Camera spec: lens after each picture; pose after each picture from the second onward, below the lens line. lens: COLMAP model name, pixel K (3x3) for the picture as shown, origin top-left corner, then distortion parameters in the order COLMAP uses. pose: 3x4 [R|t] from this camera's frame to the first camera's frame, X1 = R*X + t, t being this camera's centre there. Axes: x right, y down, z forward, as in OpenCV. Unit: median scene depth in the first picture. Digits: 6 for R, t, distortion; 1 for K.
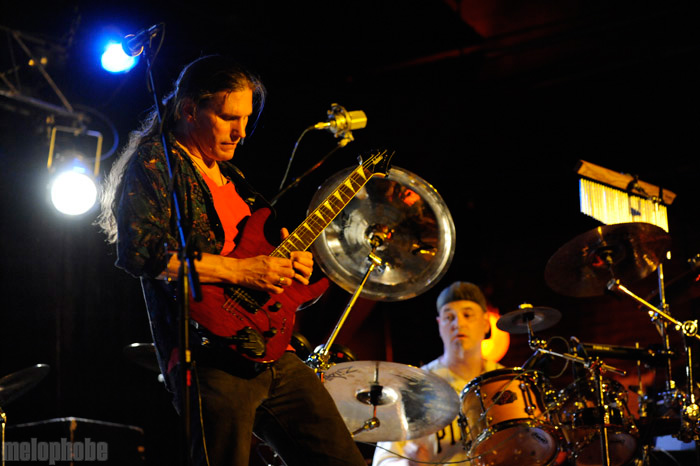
lens RADIAL K [[2028.9, 0, 350.0], [0, 2028.9, 233.0], [0, 0, 1]] dist [-0.079050, -0.726676]
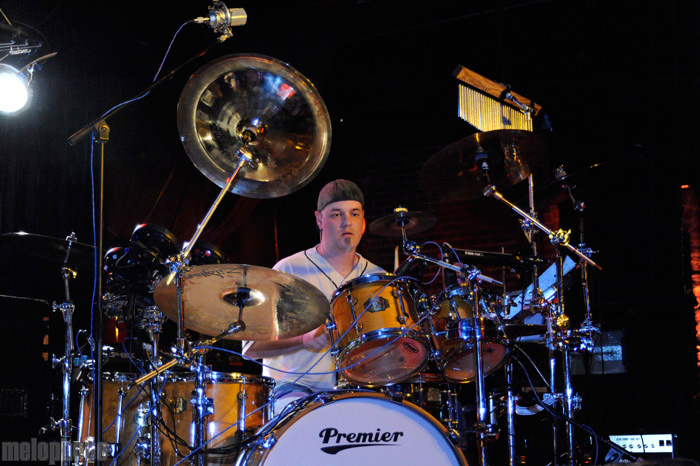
lens RADIAL K [[1189.4, 0, 350.0], [0, 1189.4, 233.0], [0, 0, 1]] dist [-0.007761, 0.000136]
pose [[0.996780, 0.035291, 0.071994, 0.021000], [-0.040039, 0.997042, 0.065610, 0.010401], [-0.069466, -0.068282, 0.995245, 0.418768]]
